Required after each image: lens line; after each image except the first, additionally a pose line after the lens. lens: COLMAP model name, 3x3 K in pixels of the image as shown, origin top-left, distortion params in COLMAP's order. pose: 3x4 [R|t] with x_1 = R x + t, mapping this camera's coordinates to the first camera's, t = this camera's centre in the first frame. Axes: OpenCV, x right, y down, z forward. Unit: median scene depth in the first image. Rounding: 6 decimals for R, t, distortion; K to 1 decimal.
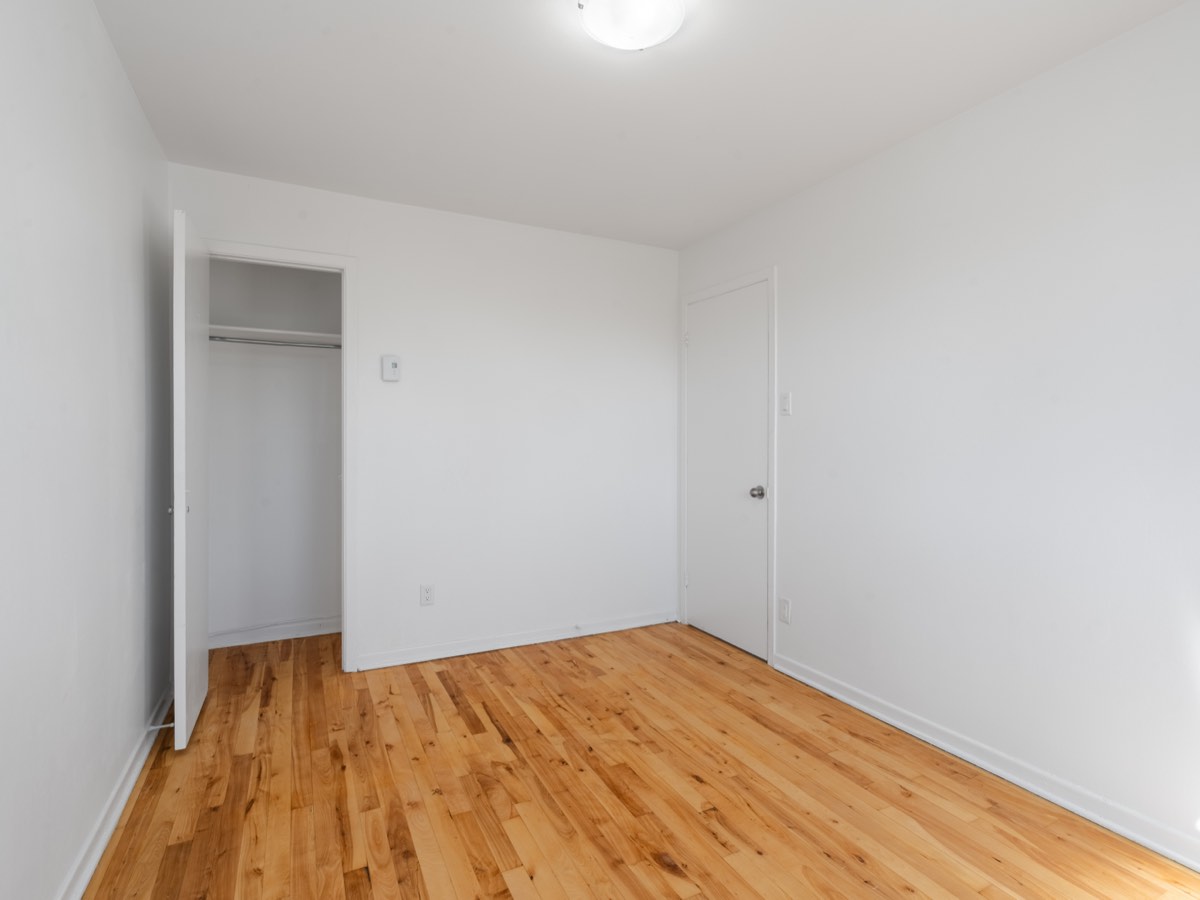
lens RADIAL K [[617.4, 0, 601.3], [0, 617.4, 444.2], [0, 0, 1]] dist [-0.007002, 0.000095]
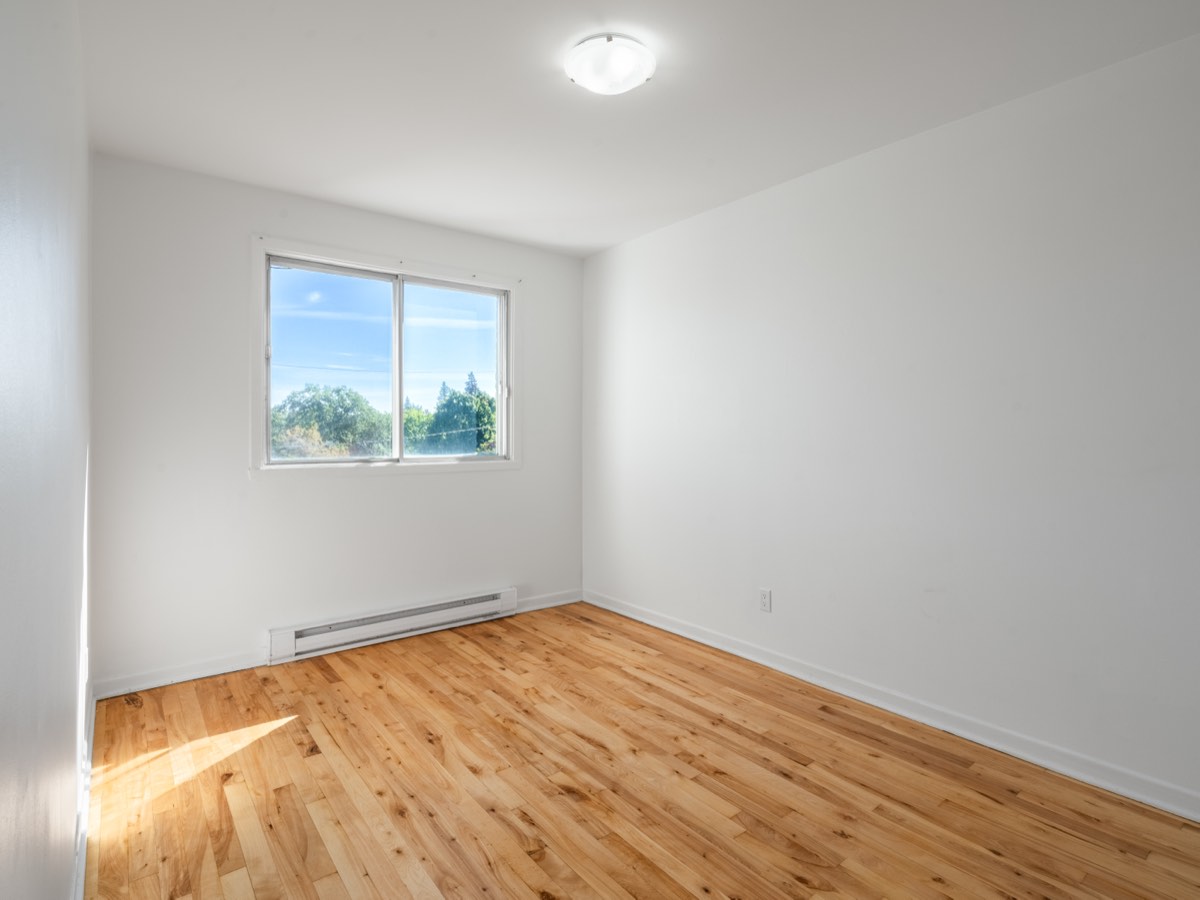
lens RADIAL K [[617.4, 0, 602.2], [0, 617.4, 443.1], [0, 0, 1]] dist [-0.007002, 0.000095]
pose [[-0.972890, 0.002895, -0.231249, 0.291011], [-0.003596, 0.999611, 0.027643, -0.019381], [0.231239, 0.027725, -0.972502, 1.903440]]
